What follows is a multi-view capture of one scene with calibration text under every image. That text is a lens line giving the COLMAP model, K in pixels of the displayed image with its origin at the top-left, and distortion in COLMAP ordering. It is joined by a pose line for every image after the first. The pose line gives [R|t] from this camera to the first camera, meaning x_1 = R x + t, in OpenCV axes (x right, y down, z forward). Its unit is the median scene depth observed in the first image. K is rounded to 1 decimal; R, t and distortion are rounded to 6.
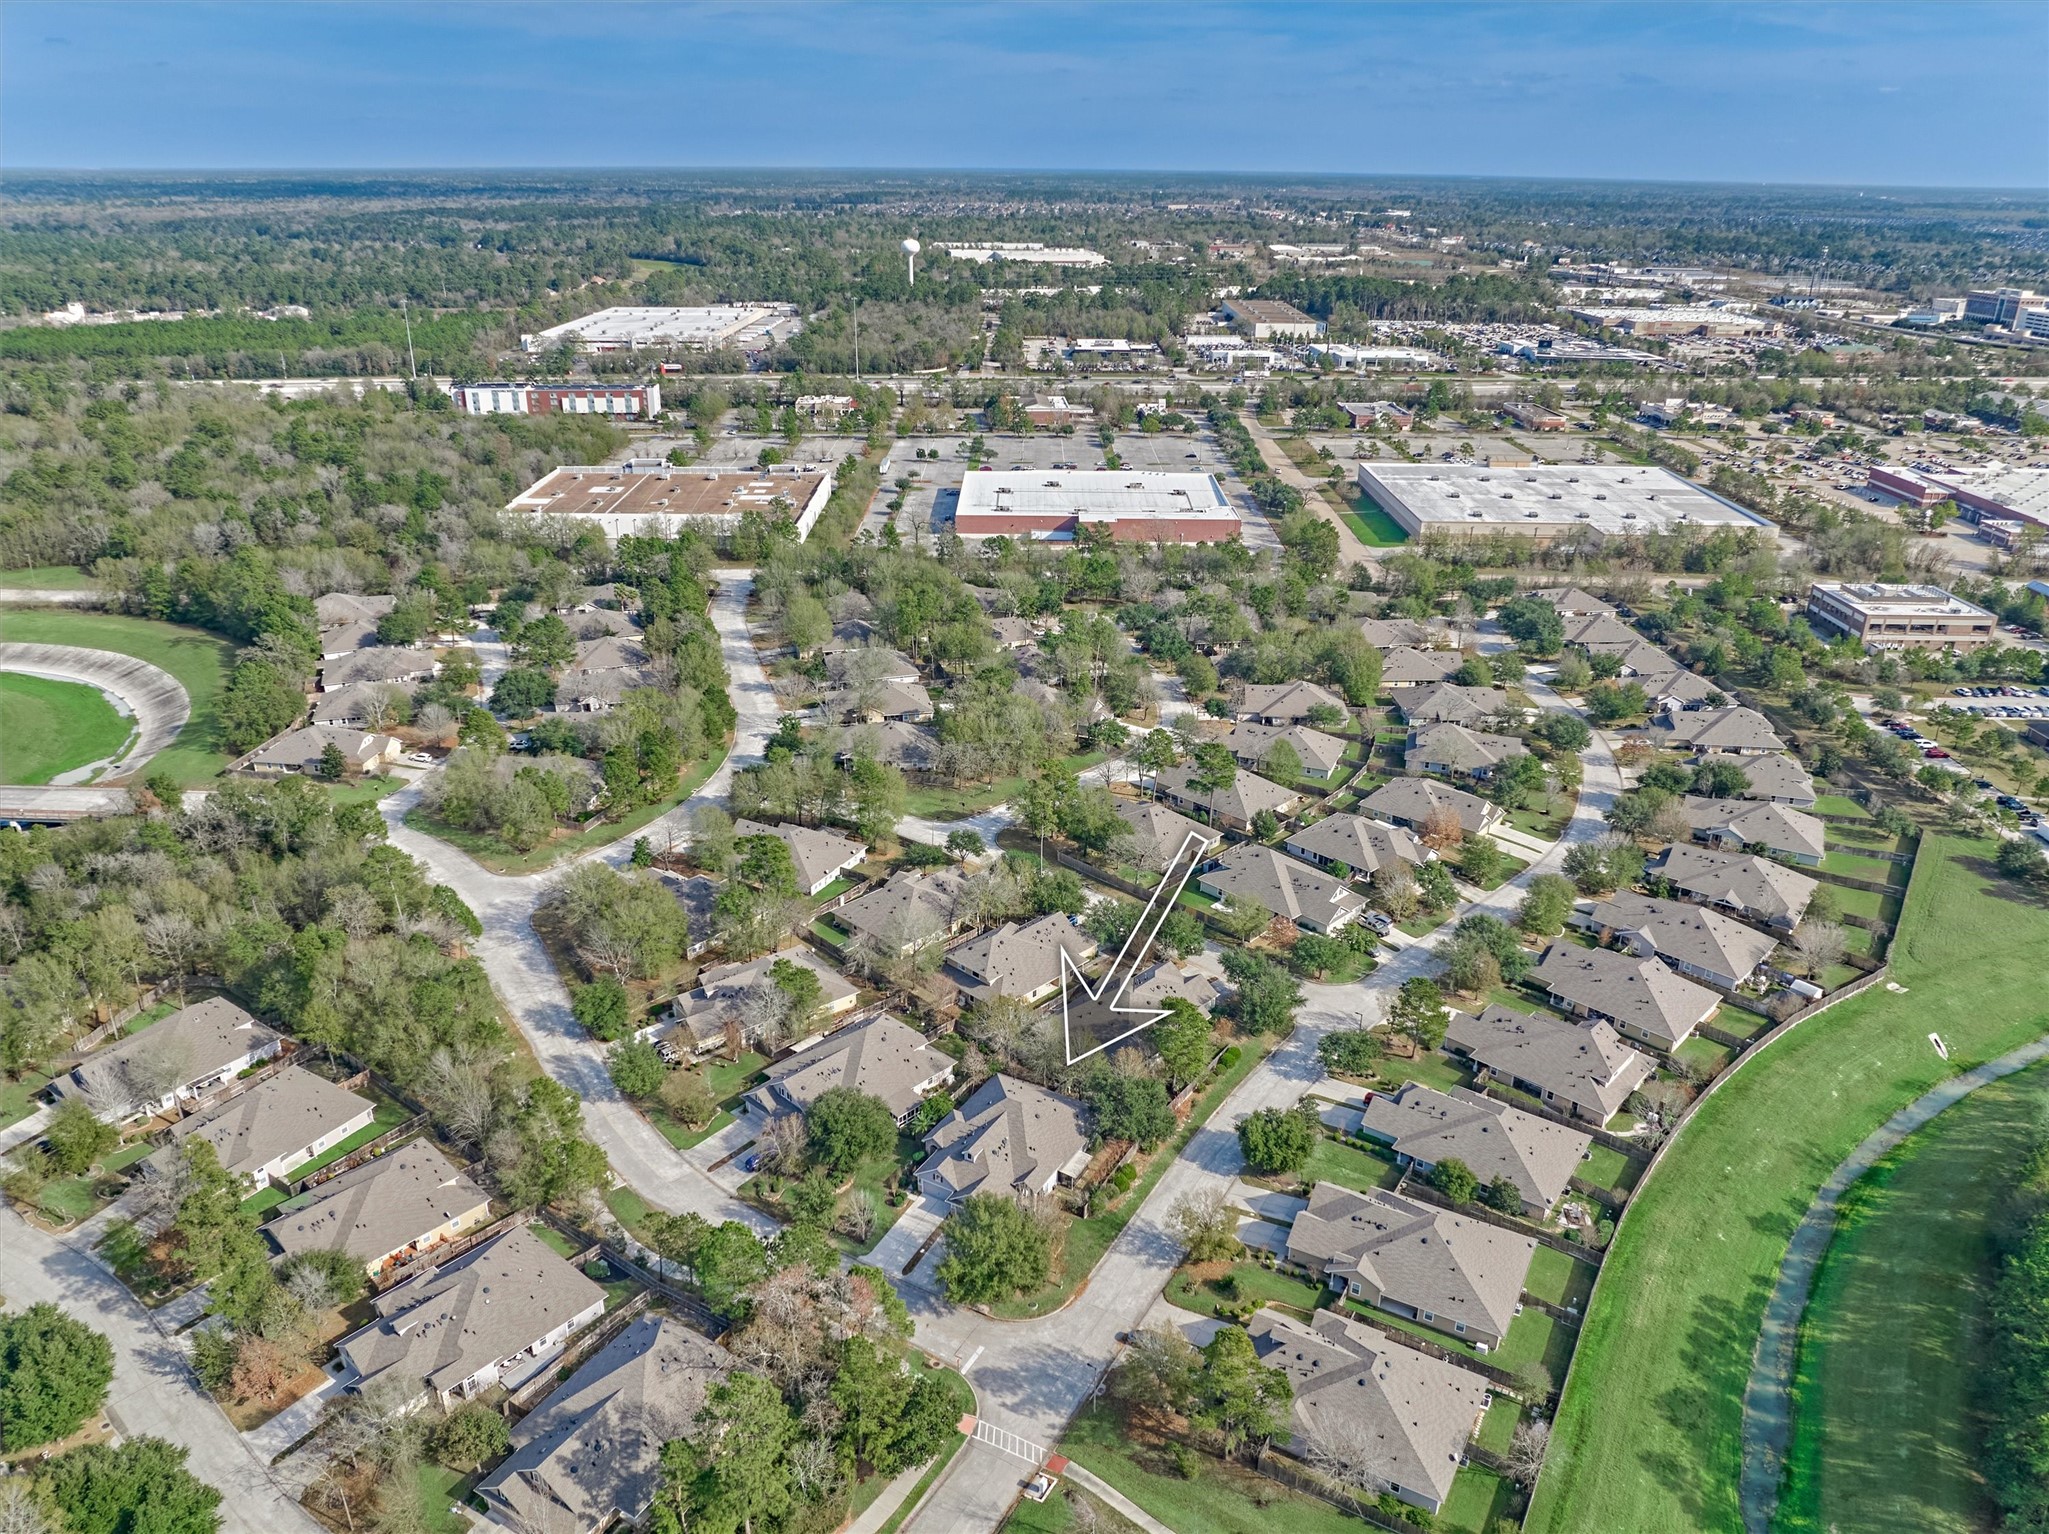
lens RADIAL K [[1405.3, 0, 1024.5], [0, 1405.3, 767.0], [0, 0, 1]] dist [-0.038167, -0.000414]
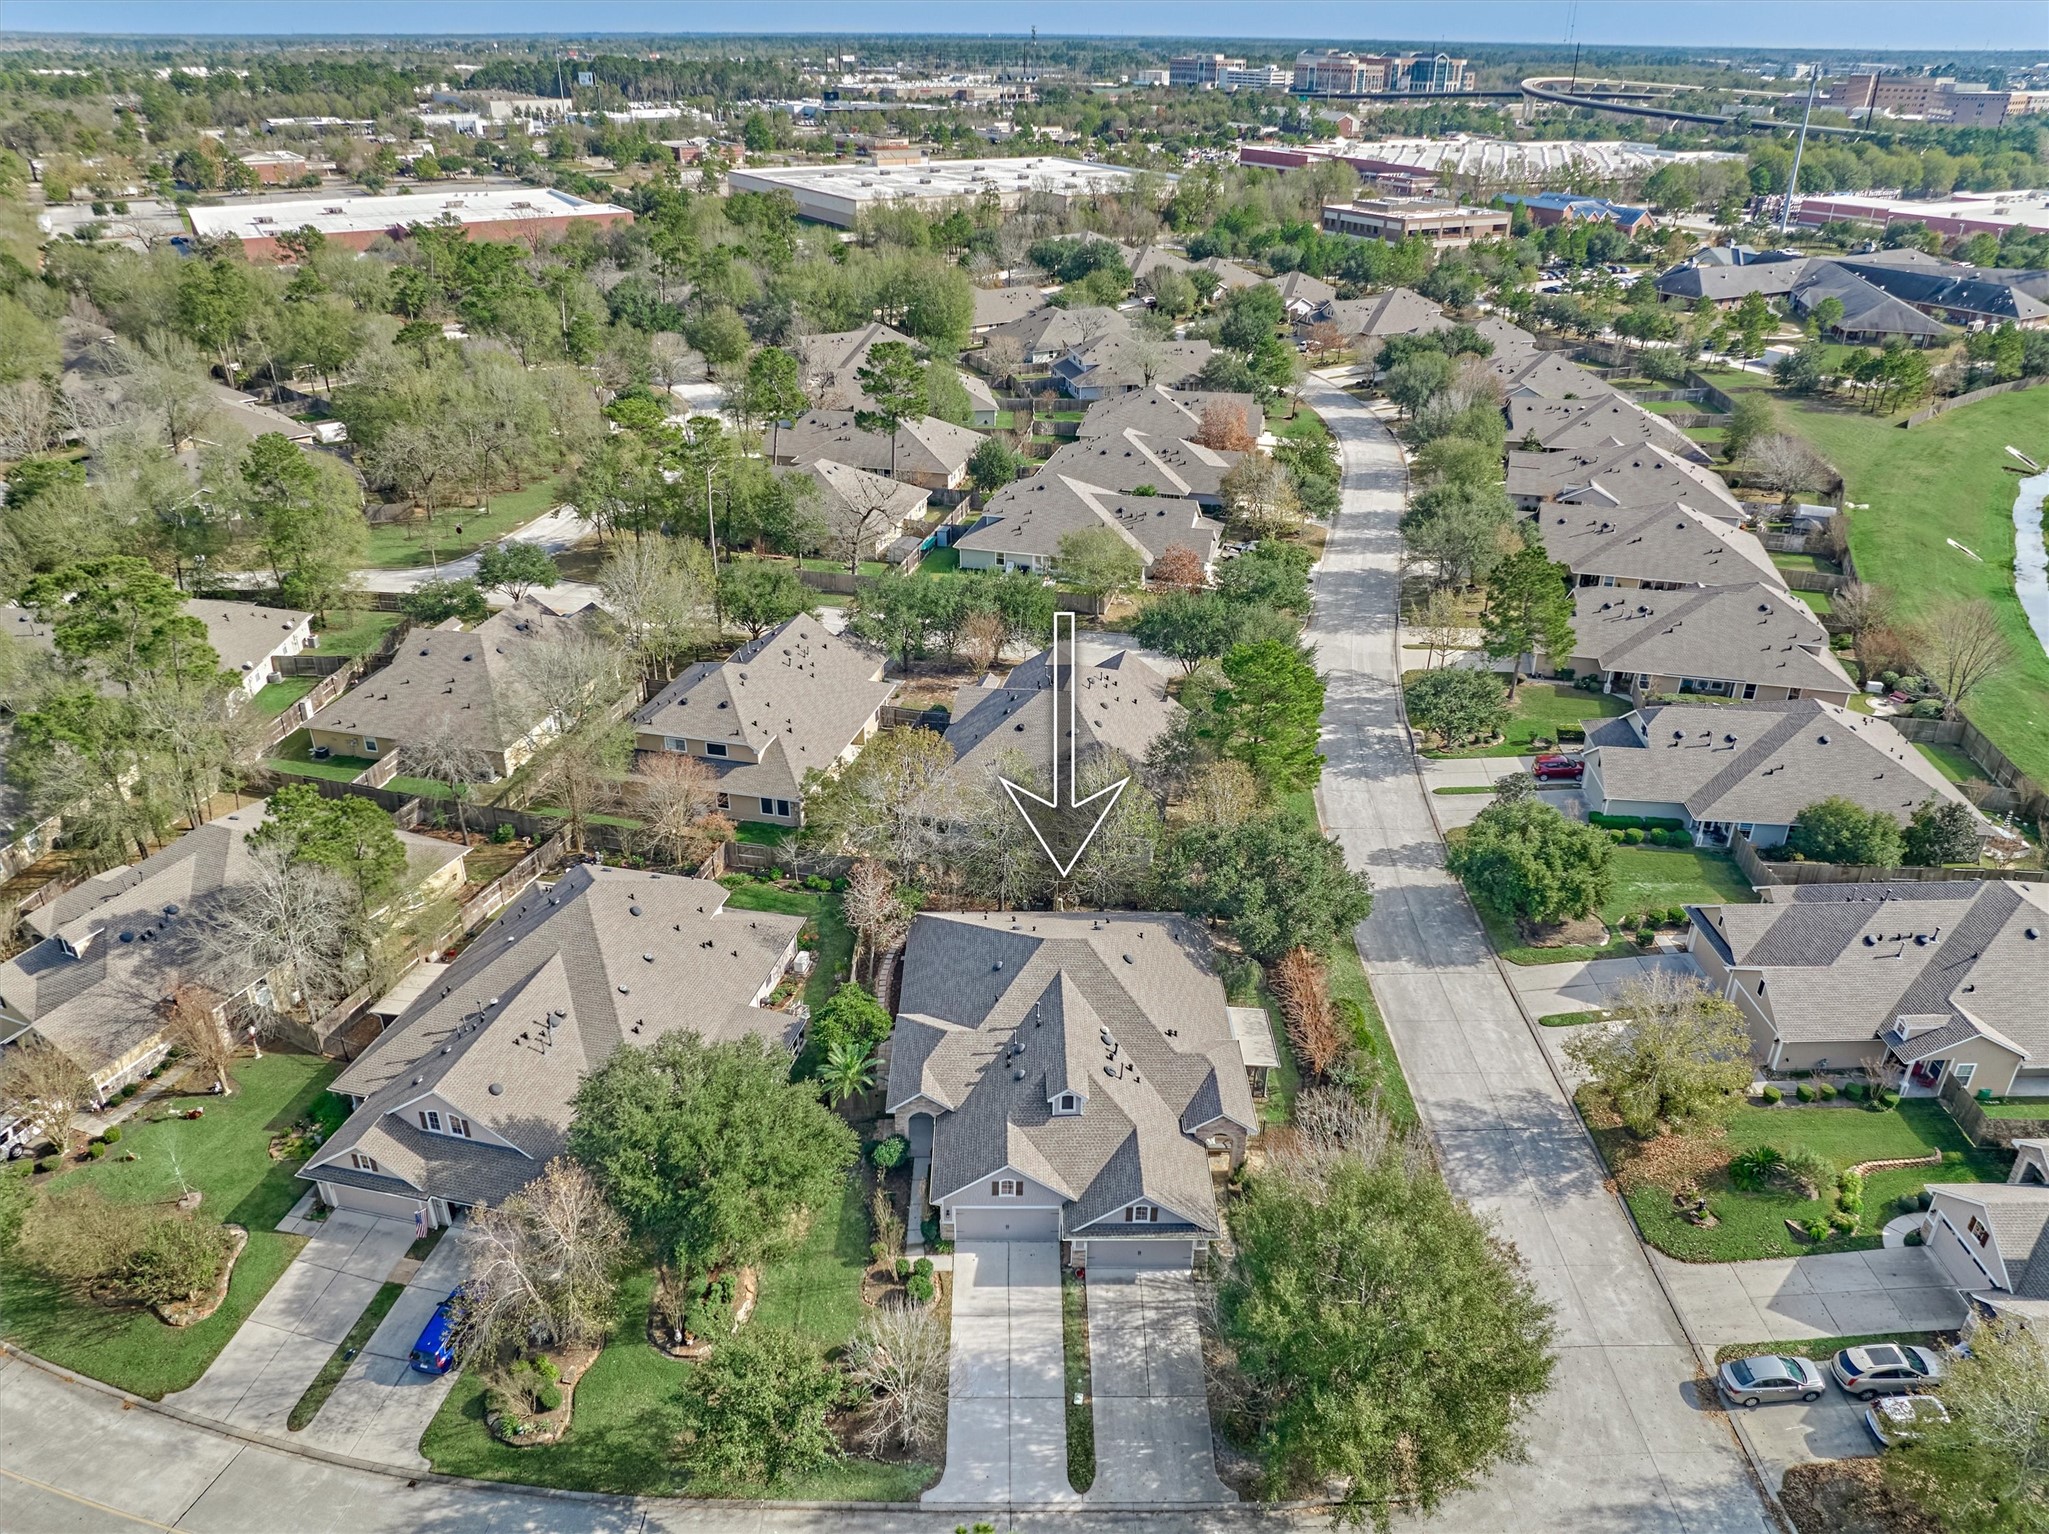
lens RADIAL K [[1405.3, 0, 1024.5], [0, 1405.3, 767.0], [0, 0, 1]] dist [-0.038167, -0.000414]
pose [[0.859945, -0.232680, 0.454263, -0.169432], [0.191199, 0.972088, 0.135967, 0.117051], [-0.473221, -0.030069, 0.880431, 0.577865]]
